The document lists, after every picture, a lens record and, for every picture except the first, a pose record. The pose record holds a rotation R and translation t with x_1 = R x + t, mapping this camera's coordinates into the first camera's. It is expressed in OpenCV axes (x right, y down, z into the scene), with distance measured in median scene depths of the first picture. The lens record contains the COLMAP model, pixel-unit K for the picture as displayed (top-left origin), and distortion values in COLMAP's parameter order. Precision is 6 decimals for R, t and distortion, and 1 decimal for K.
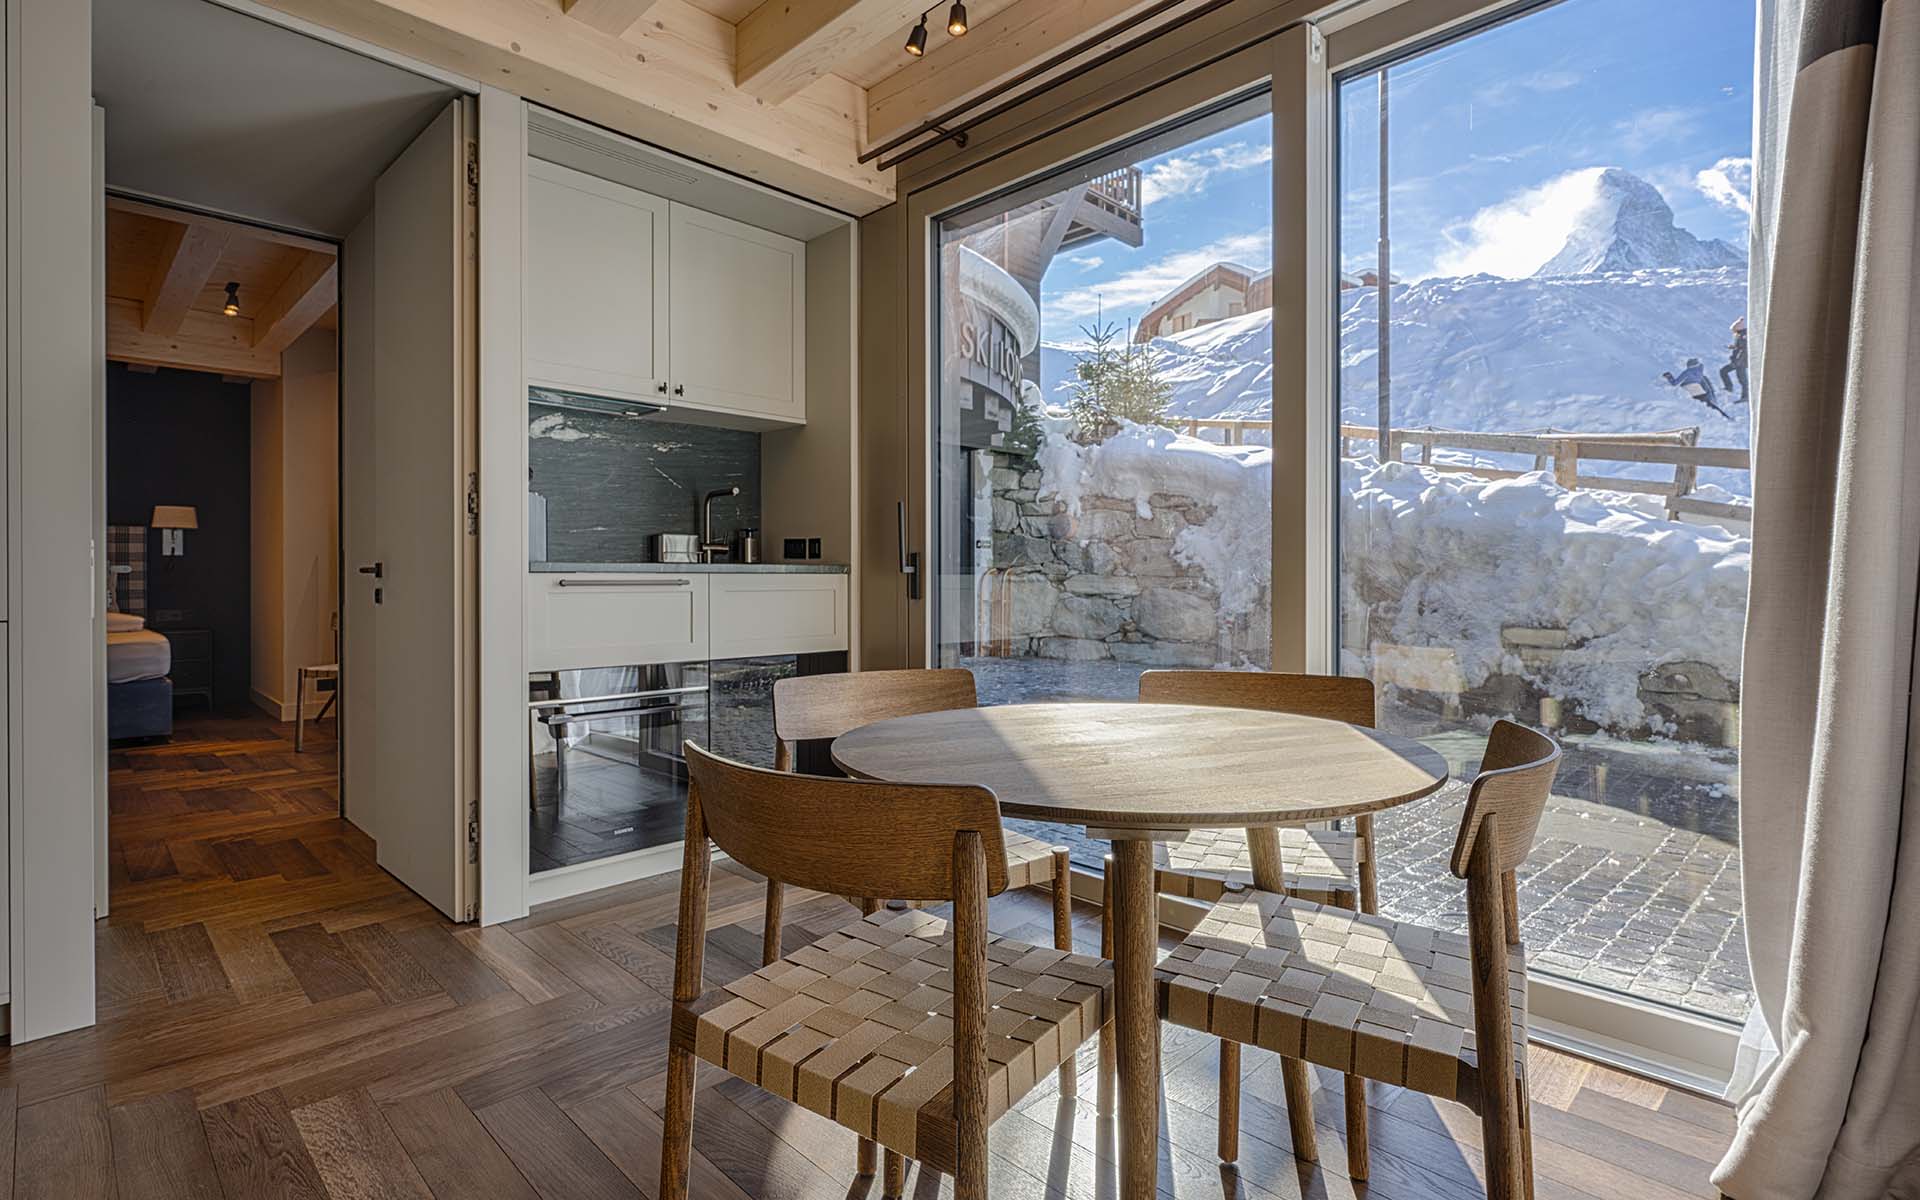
lens RADIAL K [[943.6, 0, 960.0], [0, 943.6, 600.0], [0, 0, 1]] dist [-0.002358, -0.000626]
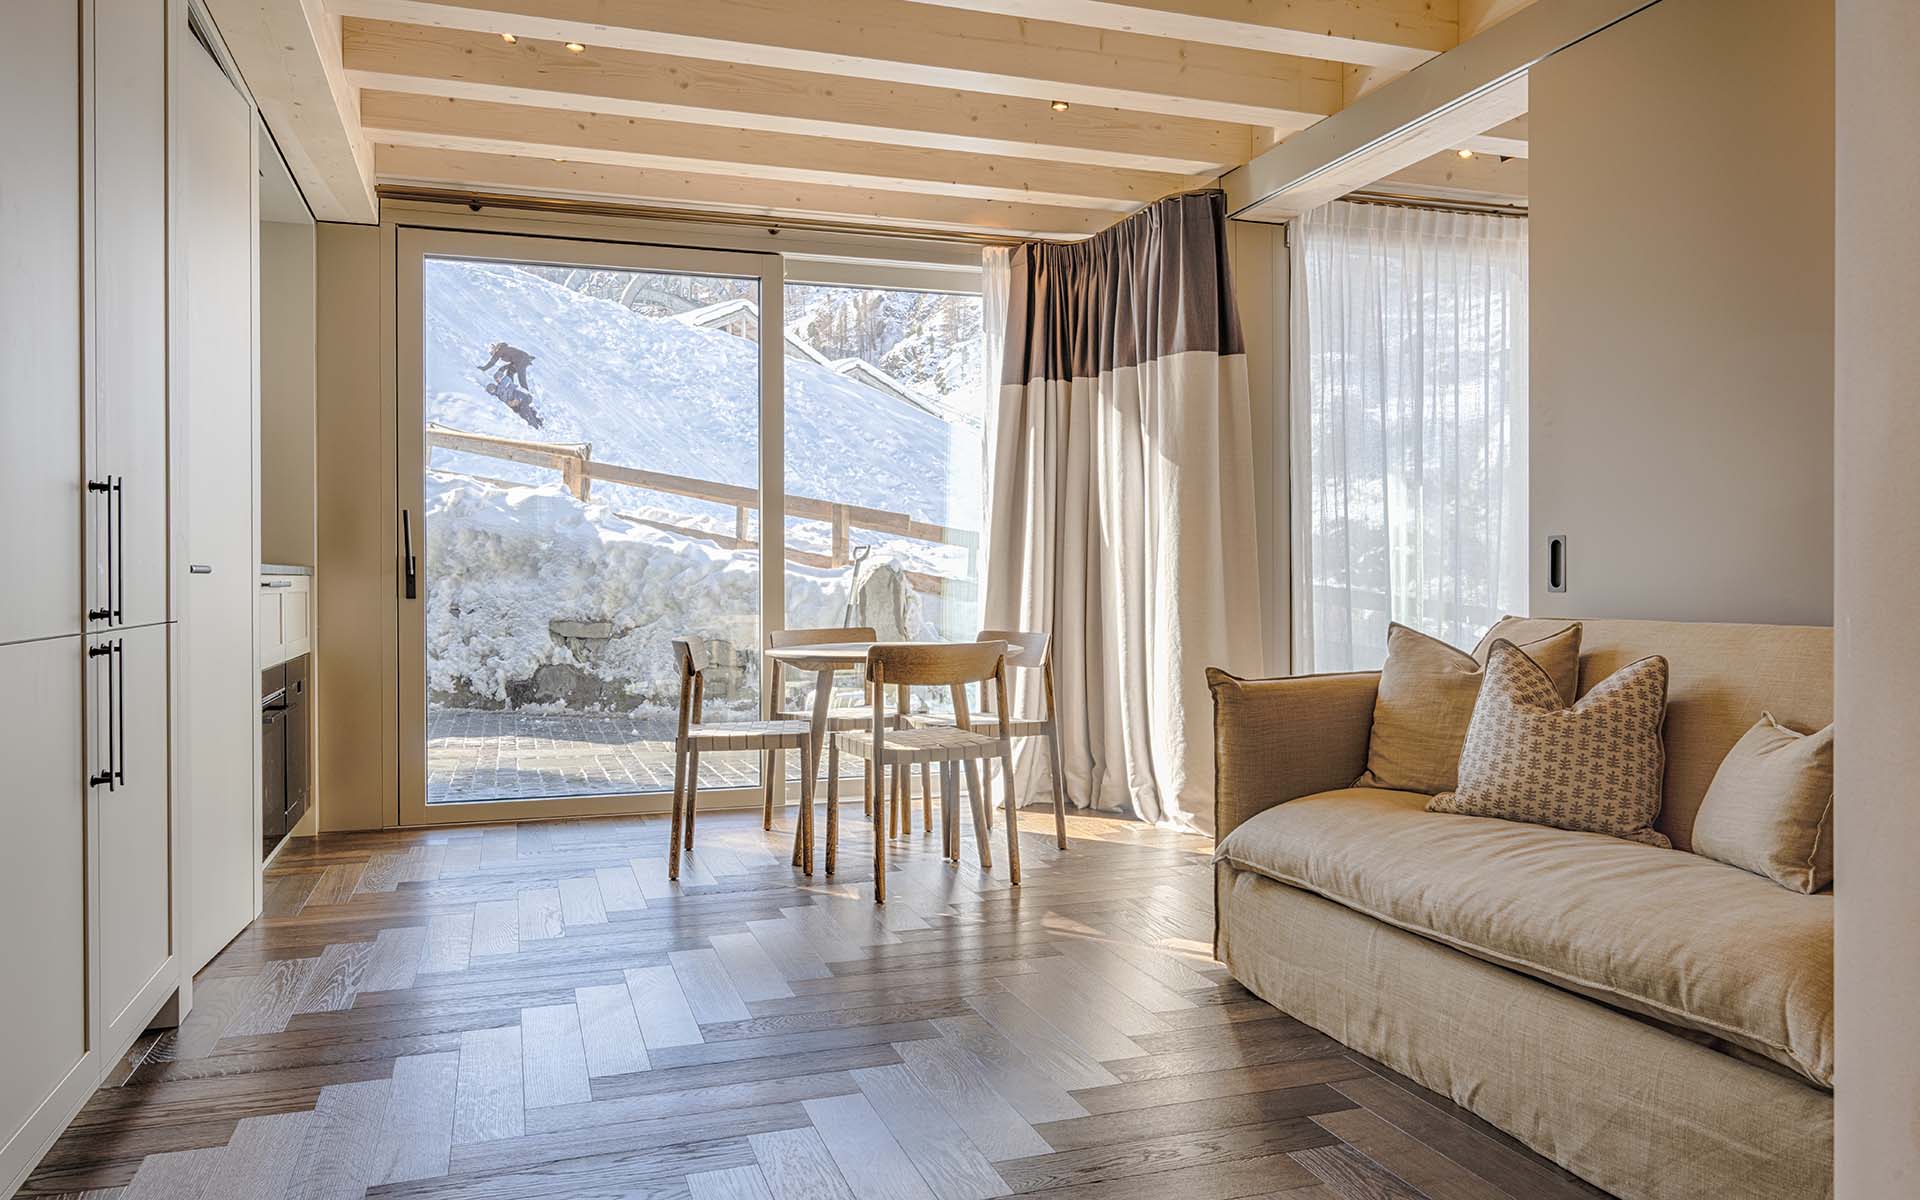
lens RADIAL K [[1311.5, 0, 960.0], [0, 1311.5, 600.0], [0, 0, 1]] dist [-0.000096, -0.000081]
pose [[0.446706, -0.017359, 0.894512, -0.756706], [0.023091, 0.999702, 0.007869, 0.001021], [-0.894383, 0.017140, 0.446974, -0.161839]]
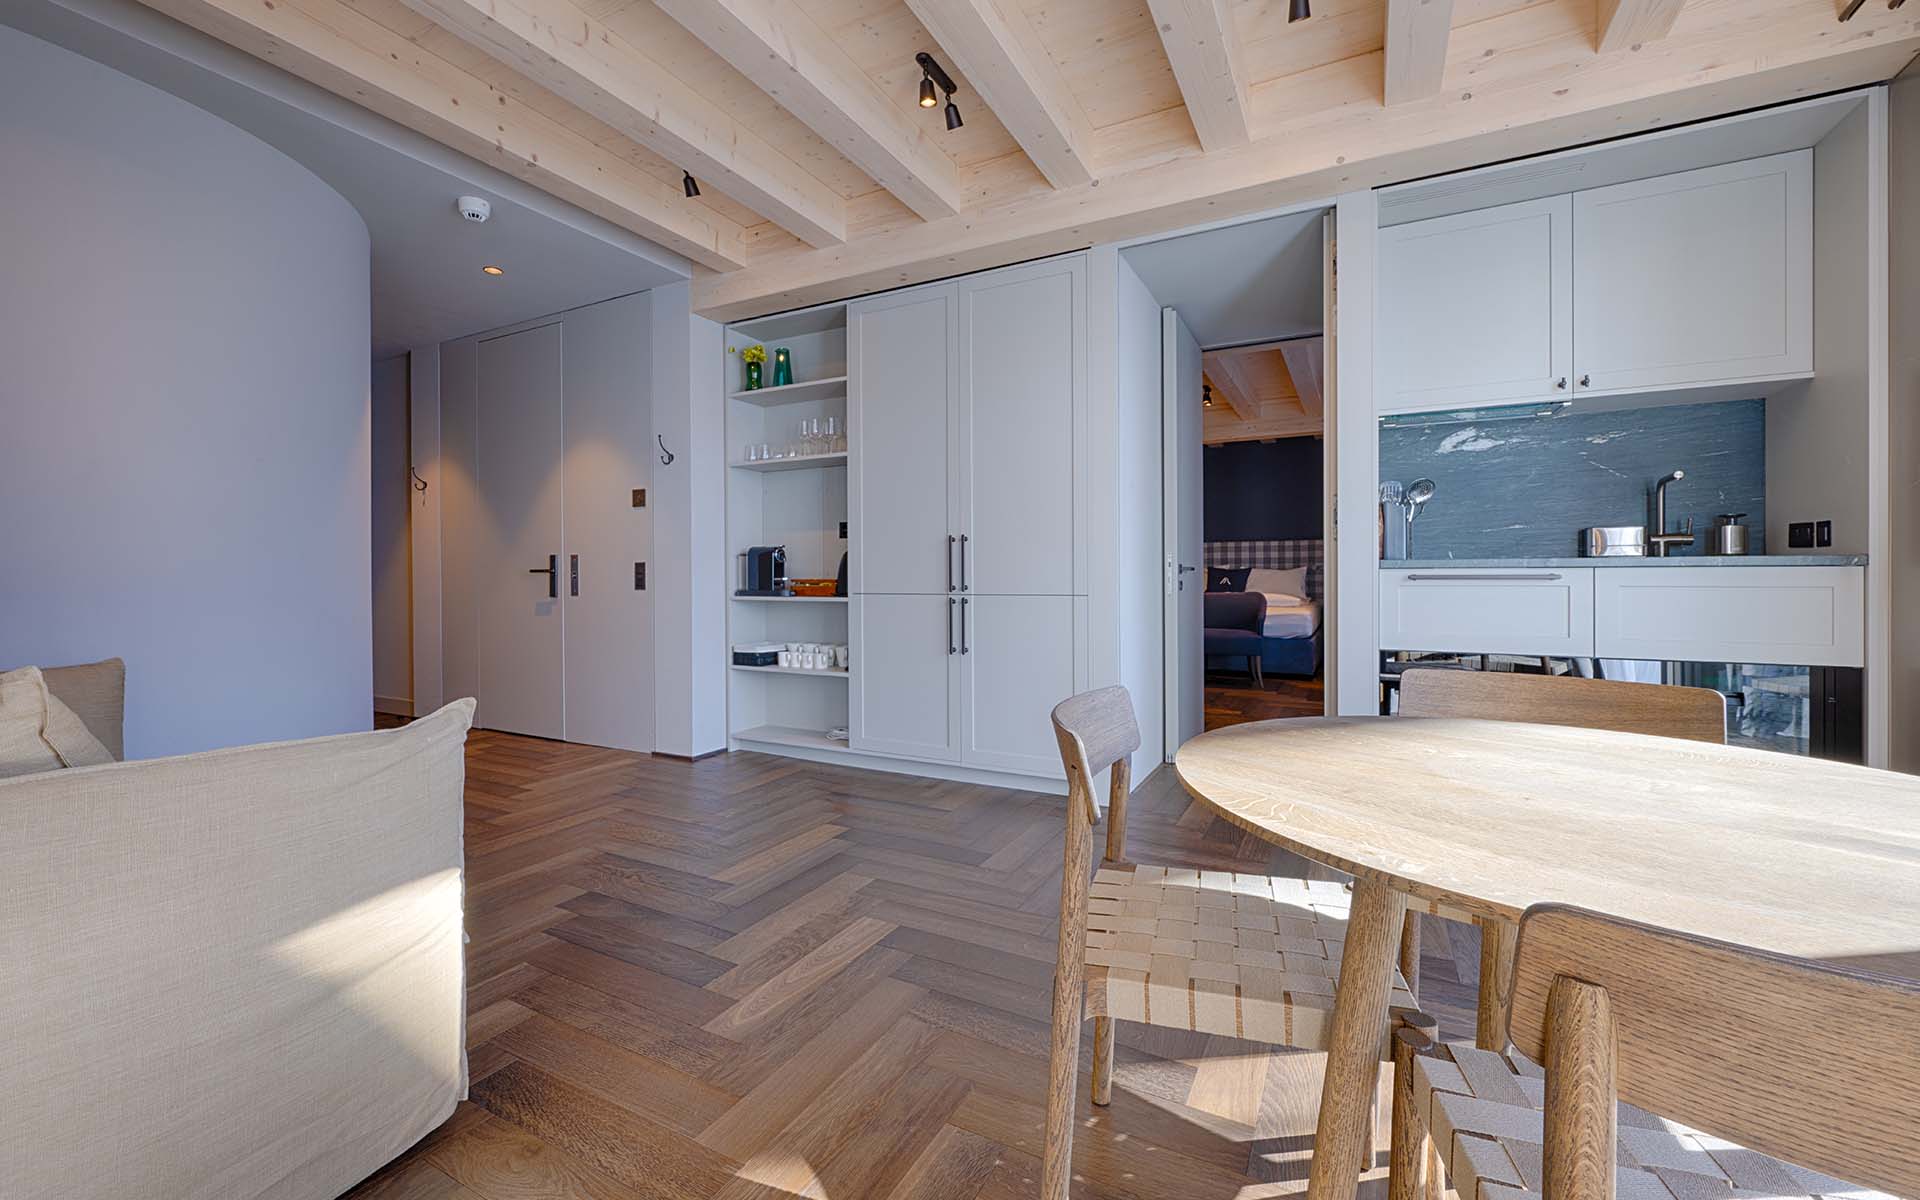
lens RADIAL K [[743.3, 0, 954.5], [0, 743.3, 591.4], [0, 0, 1]] dist [-0.000757, -0.000131]
pose [[0.287244, 0.021535, -0.957615, 0.173582], [-0.020234, 0.999661, 0.016411, -0.002022], [0.957644, 0.014662, 0.287582, 0.101820]]
